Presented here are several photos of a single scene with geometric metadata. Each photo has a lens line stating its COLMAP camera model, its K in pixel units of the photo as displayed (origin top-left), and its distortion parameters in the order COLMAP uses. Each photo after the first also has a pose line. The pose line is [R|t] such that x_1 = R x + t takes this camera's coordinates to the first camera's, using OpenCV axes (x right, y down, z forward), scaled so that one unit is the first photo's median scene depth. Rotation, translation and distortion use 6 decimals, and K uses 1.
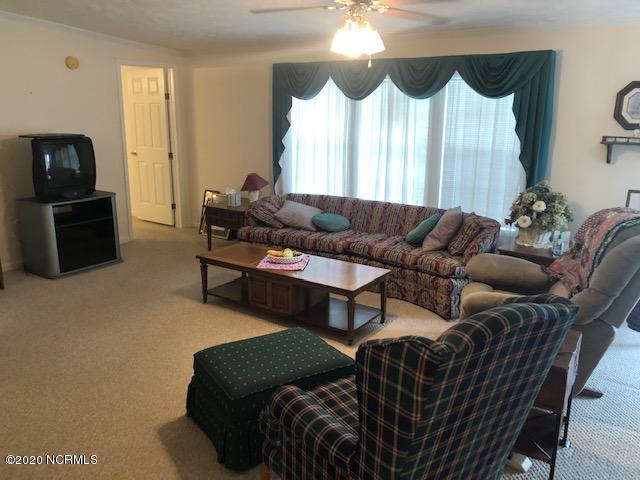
lens RADIAL K [[533.9, 0, 318.2], [0, 533.9, 239.0], [0, 0, 1]] dist [0.050313, -0.051134]
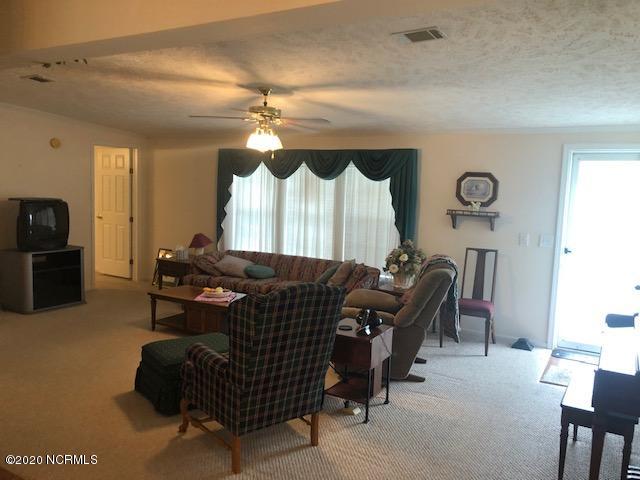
lens RADIAL K [[533.9, 0, 320.5], [0, 533.9, 239.9], [0, 0, 1]] dist [0.050313, -0.051134]
pose [[0.996877, 0.019669, 0.076476, 0.073822], [-0.009170, 0.990763, -0.135292, 0.066774], [-0.078430, 0.134169, 0.987850, -0.285485]]
